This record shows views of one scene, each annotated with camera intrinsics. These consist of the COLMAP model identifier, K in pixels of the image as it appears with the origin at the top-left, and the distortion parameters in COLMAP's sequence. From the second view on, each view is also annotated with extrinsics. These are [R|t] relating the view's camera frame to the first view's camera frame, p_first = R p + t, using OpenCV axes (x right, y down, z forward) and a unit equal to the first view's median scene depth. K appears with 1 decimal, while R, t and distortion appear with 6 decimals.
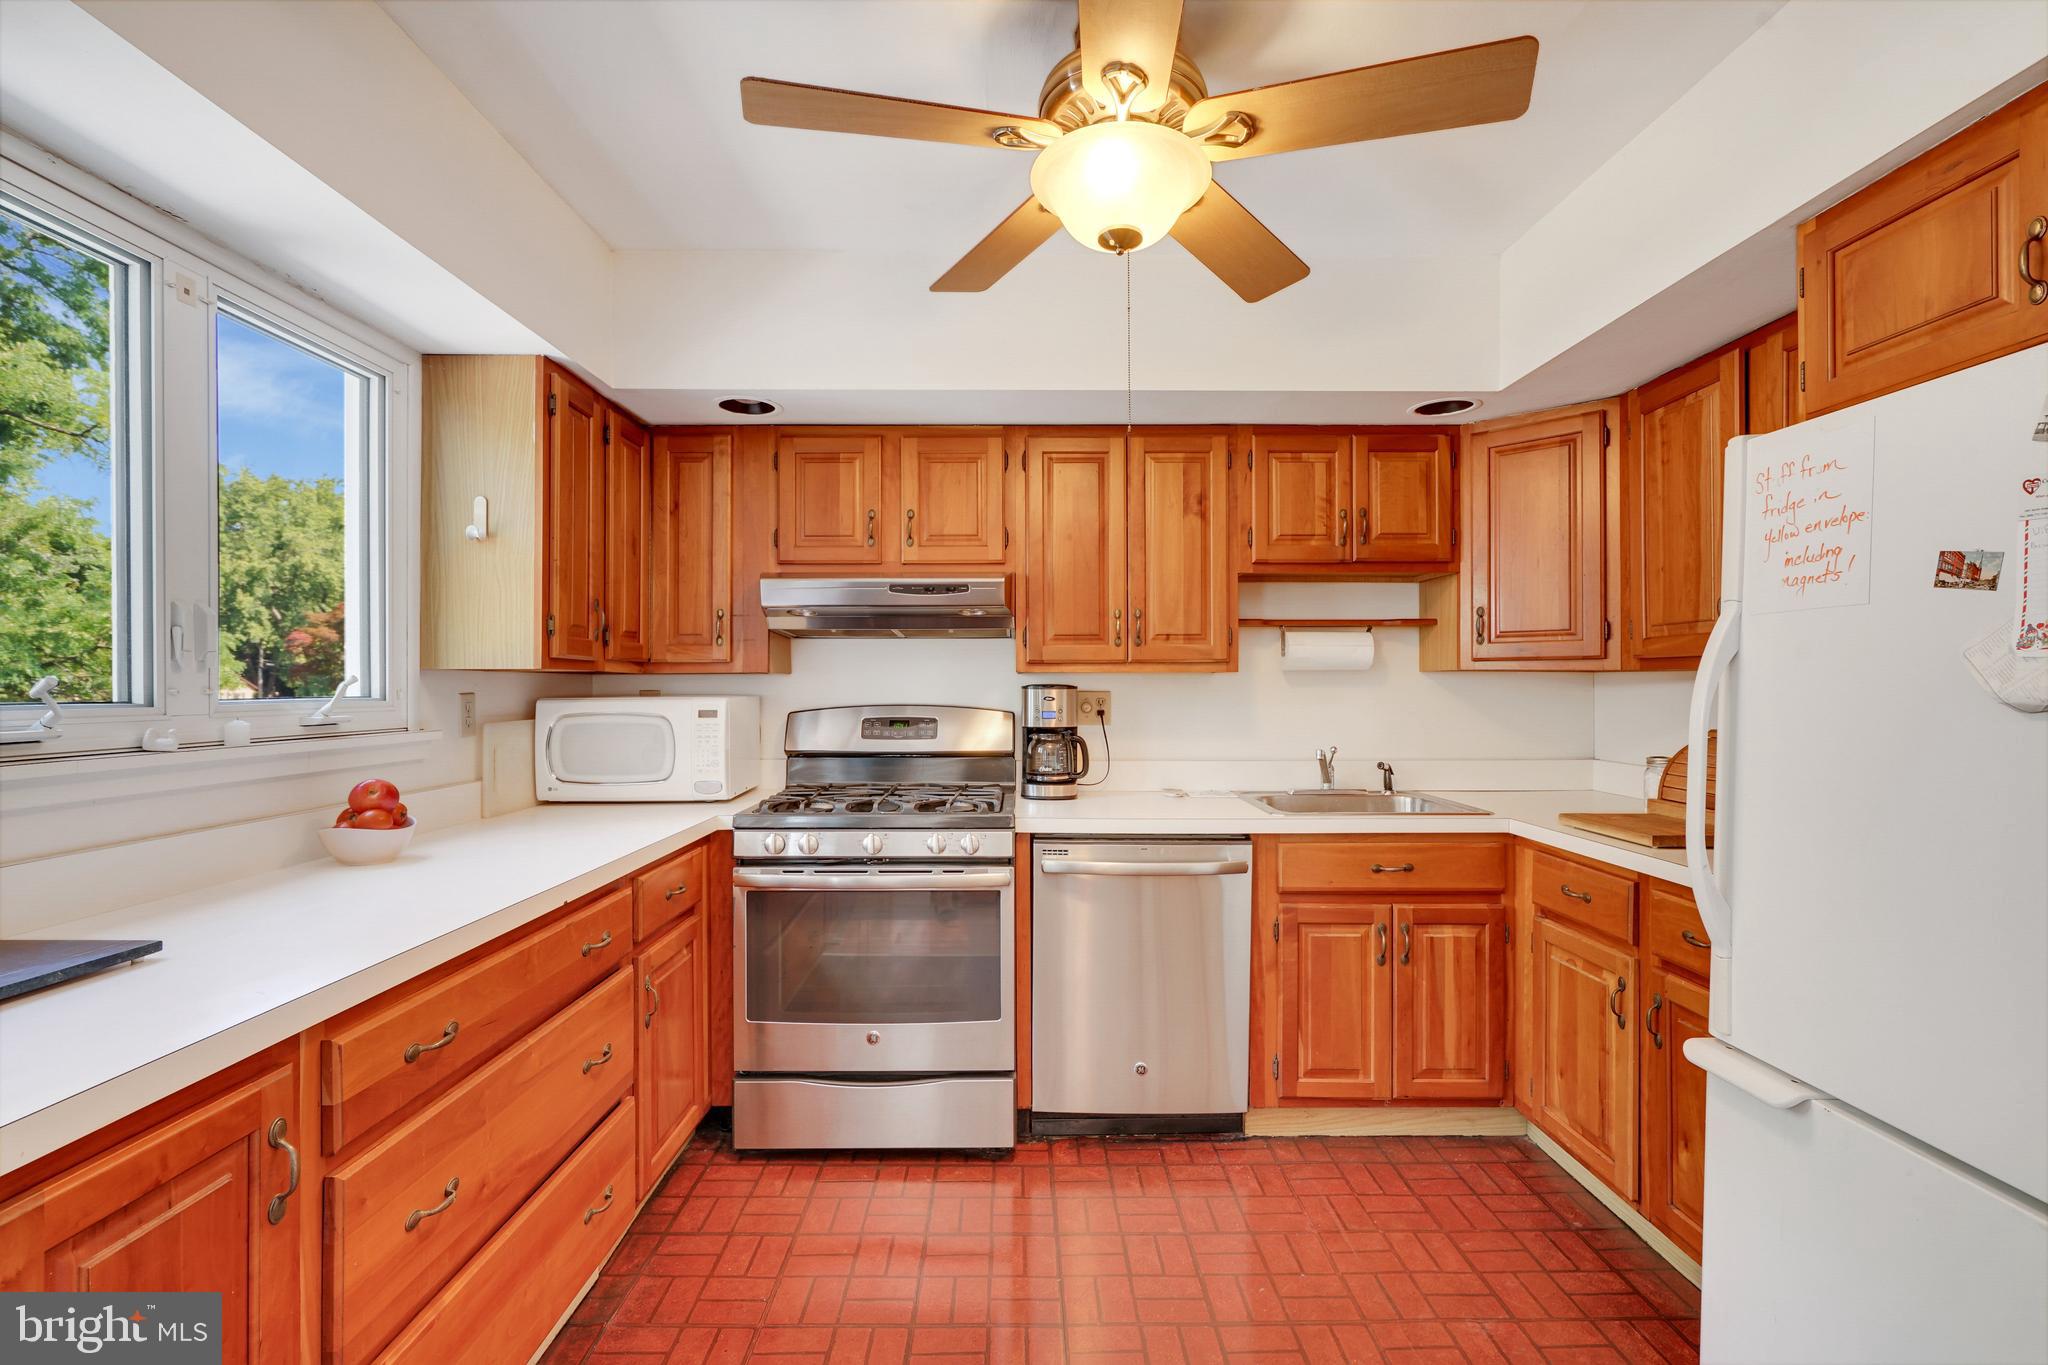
lens RADIAL K [[925.1, 0, 1027.4], [0, 925.1, 680.7], [0, 0, 1]] dist [-0.005891, 0.003626]
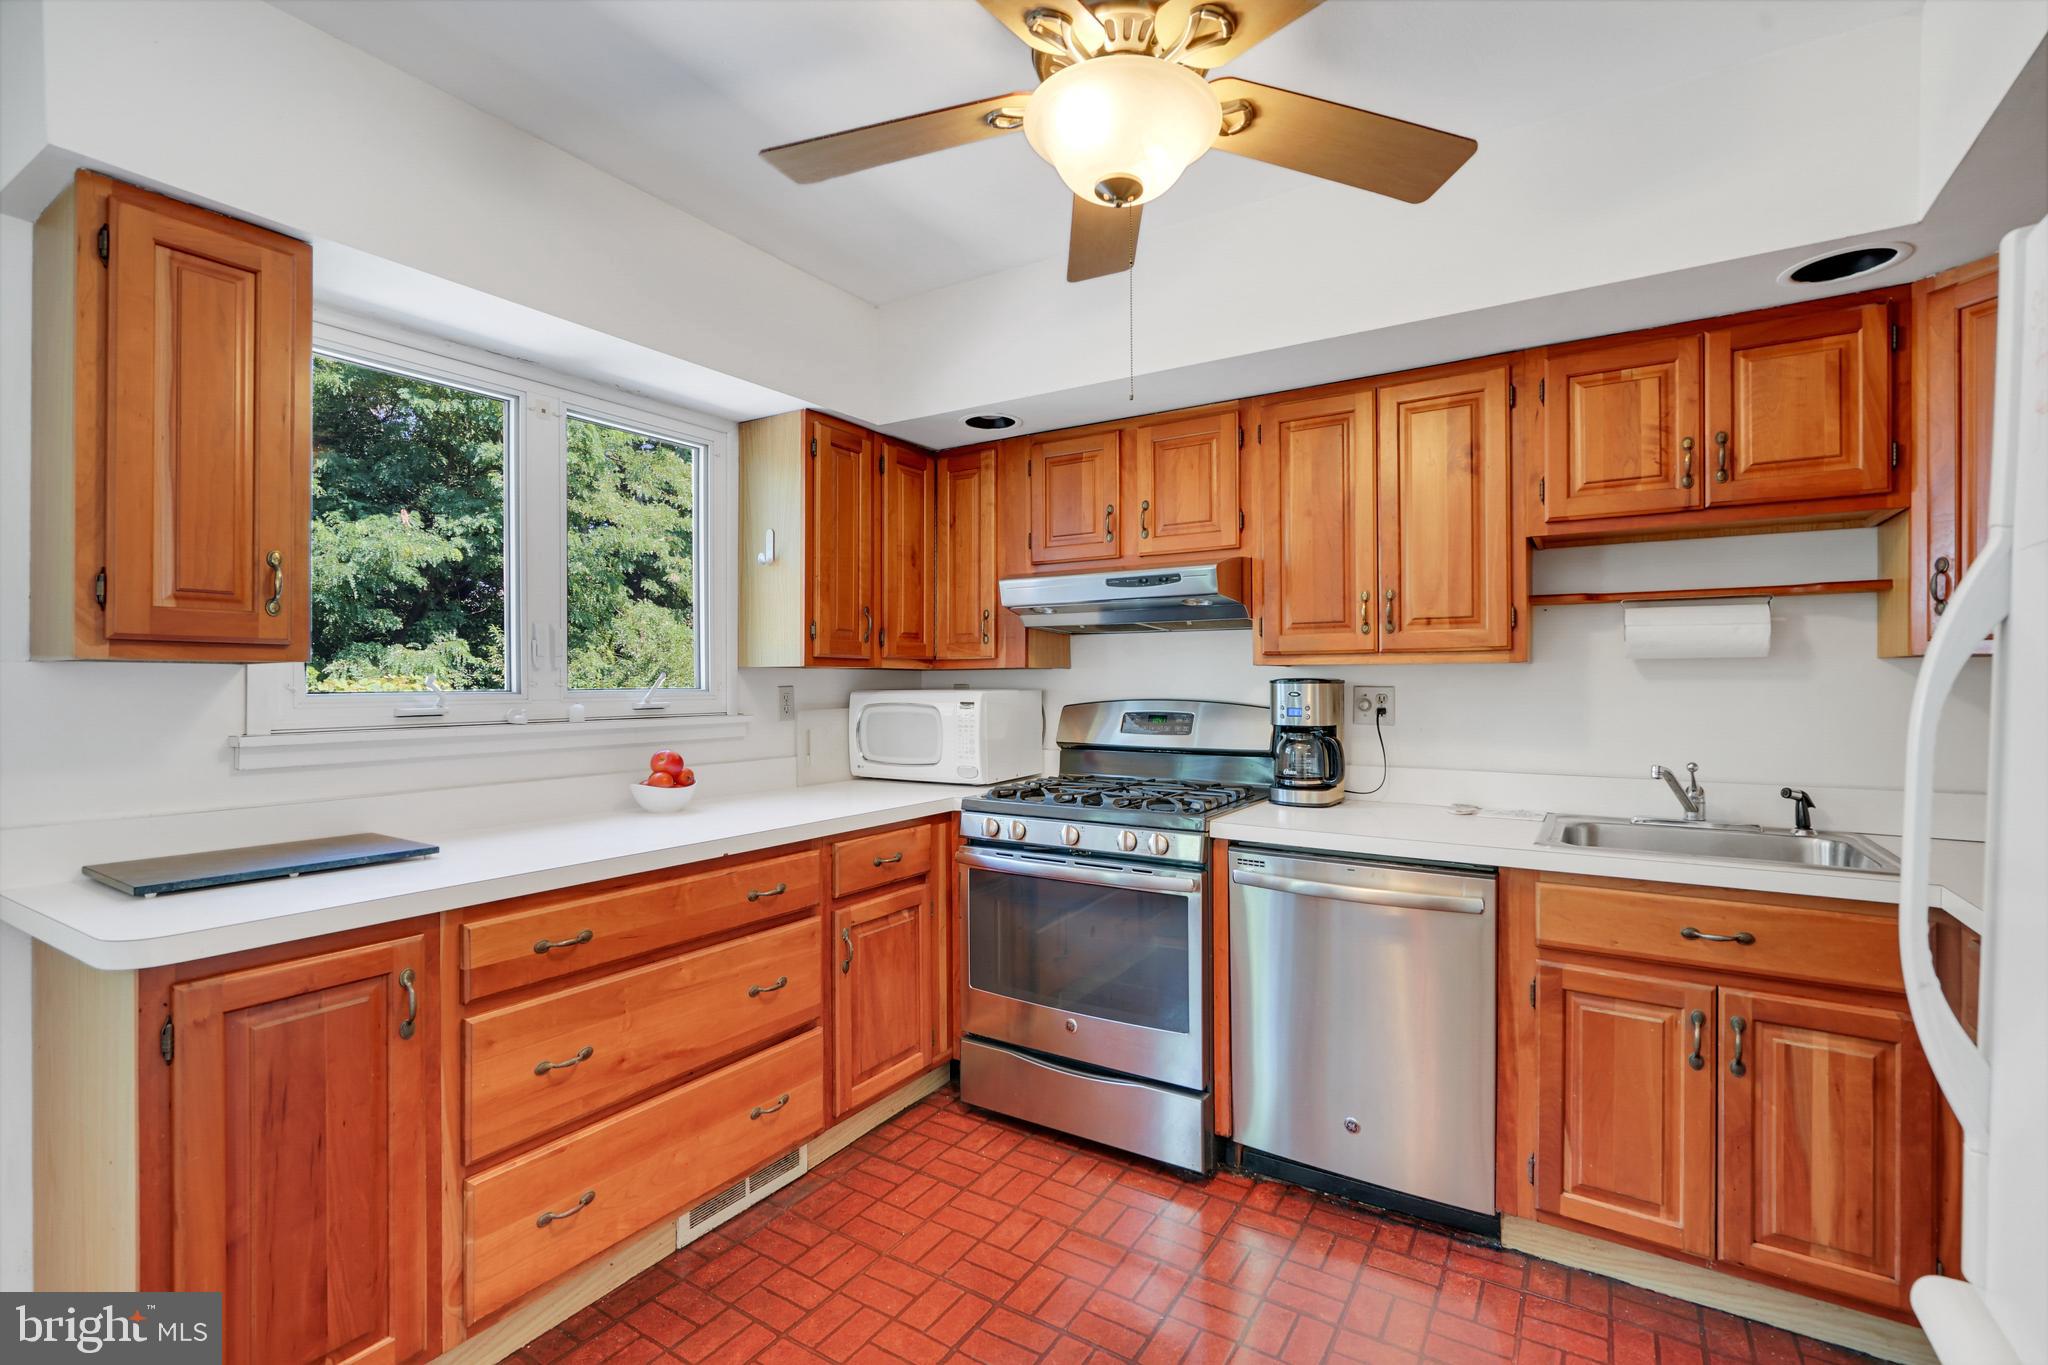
lens RADIAL K [[925.1, 0, 1020.6], [0, 925.1, 681.4], [0, 0, 1]] dist [-0.005891, 0.003626]
pose [[0.839243, -0.000168, -0.543757, 0.331938], [0.003246, 0.999984, 0.004701, 0.002089], [0.543747, -0.005710, 0.839230, 0.114504]]
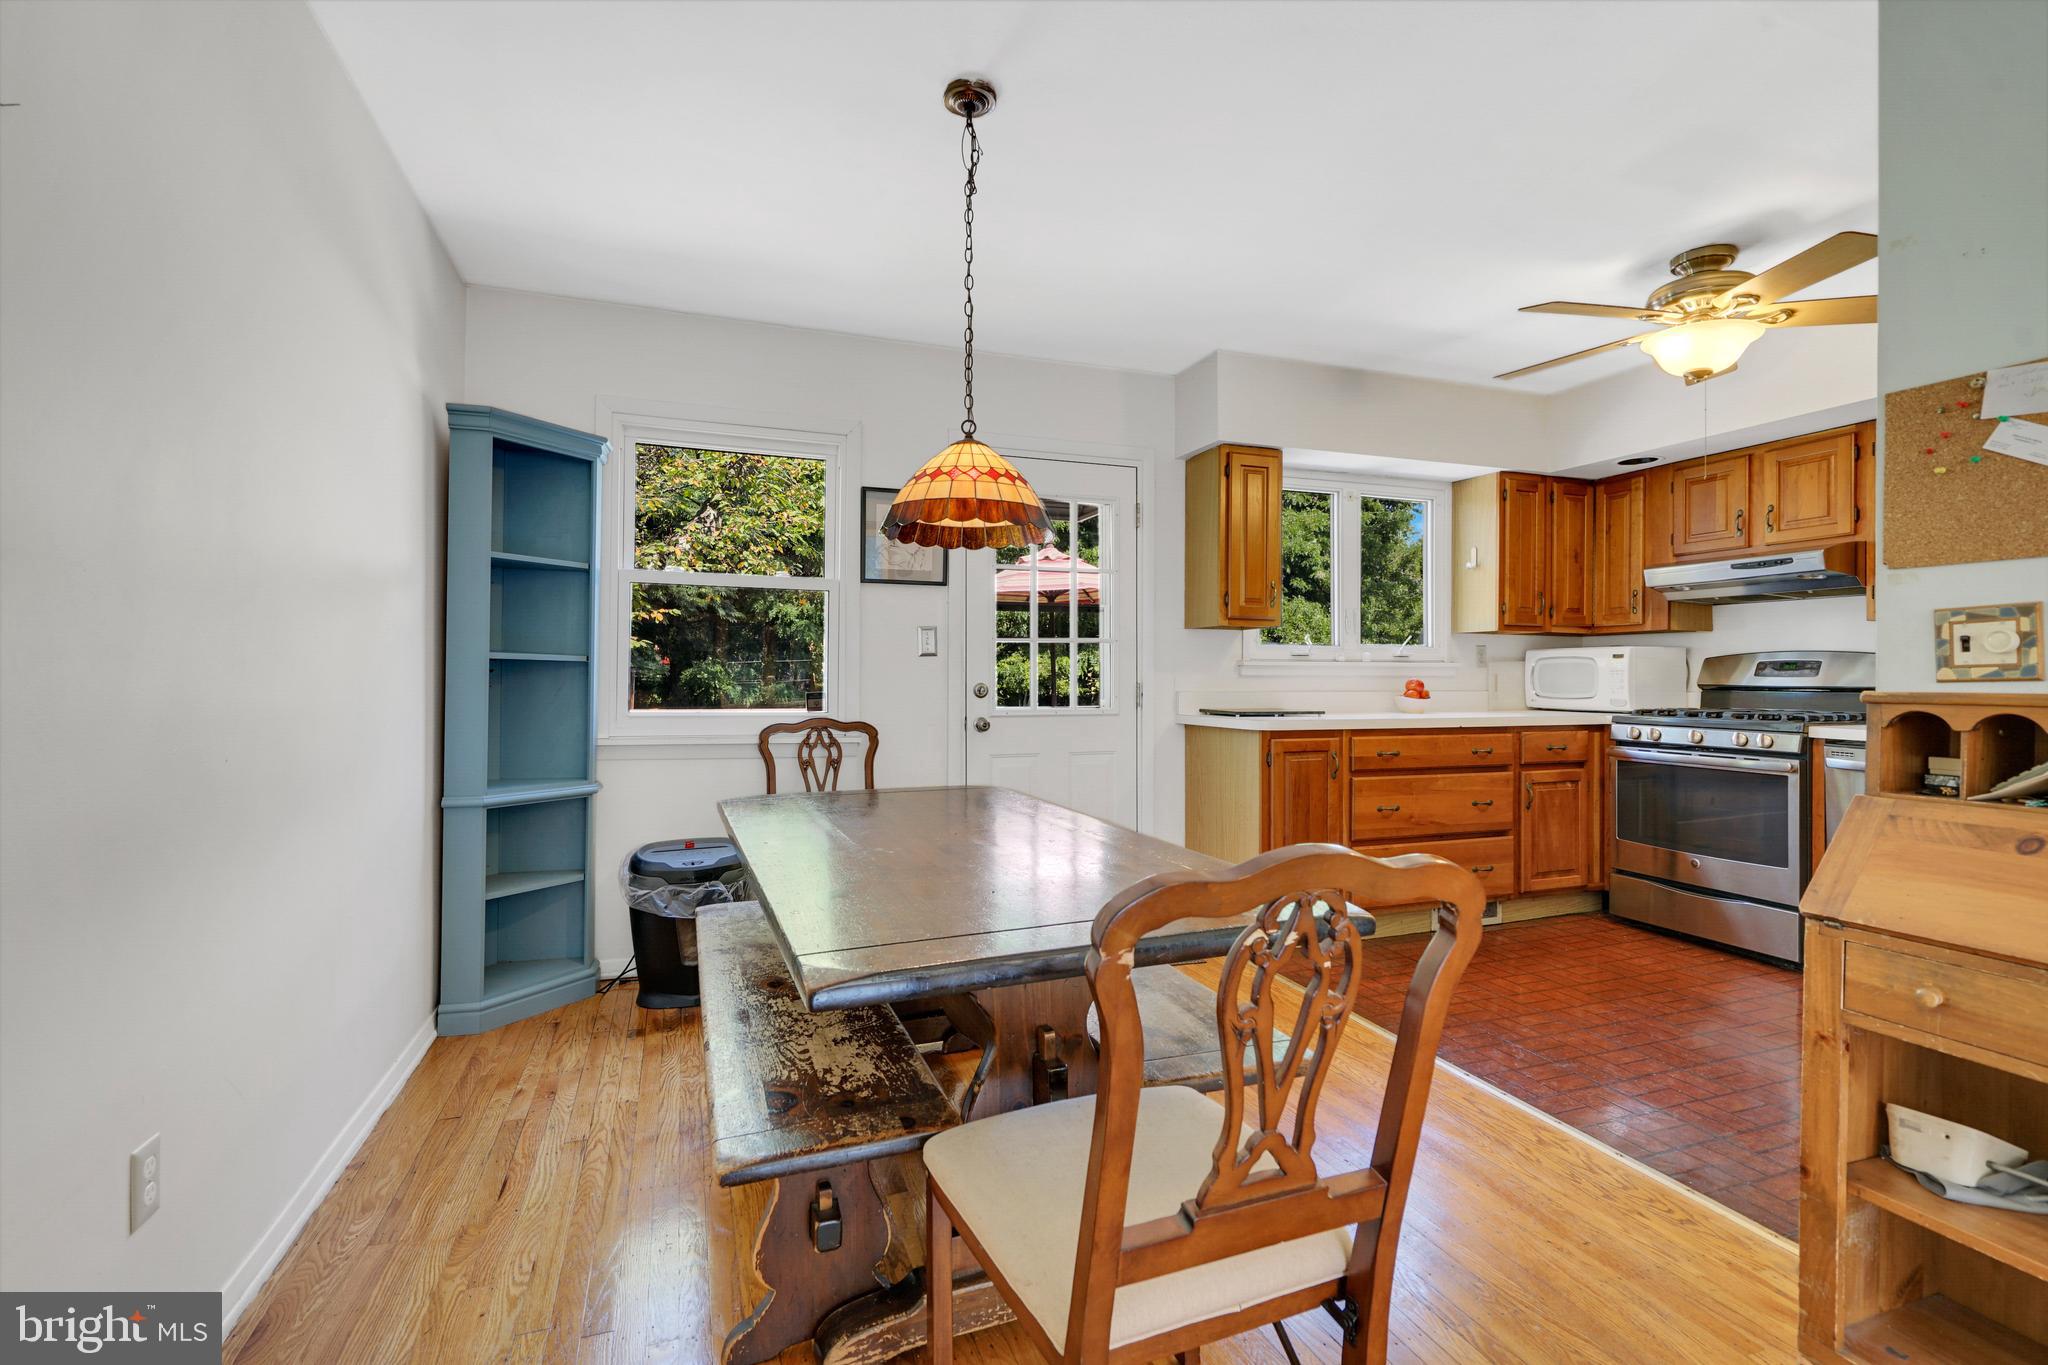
lens RADIAL K [[925.1, 0, 1019.8], [0, 925.1, 679.9], [0, 0, 1]] dist [-0.005891, 0.003626]
pose [[0.334245, 0.007543, -0.942456, 0.877484], [0.000918, 0.999965, 0.008329, 0.066326], [0.942486, -0.003649, 0.334227, -0.552016]]
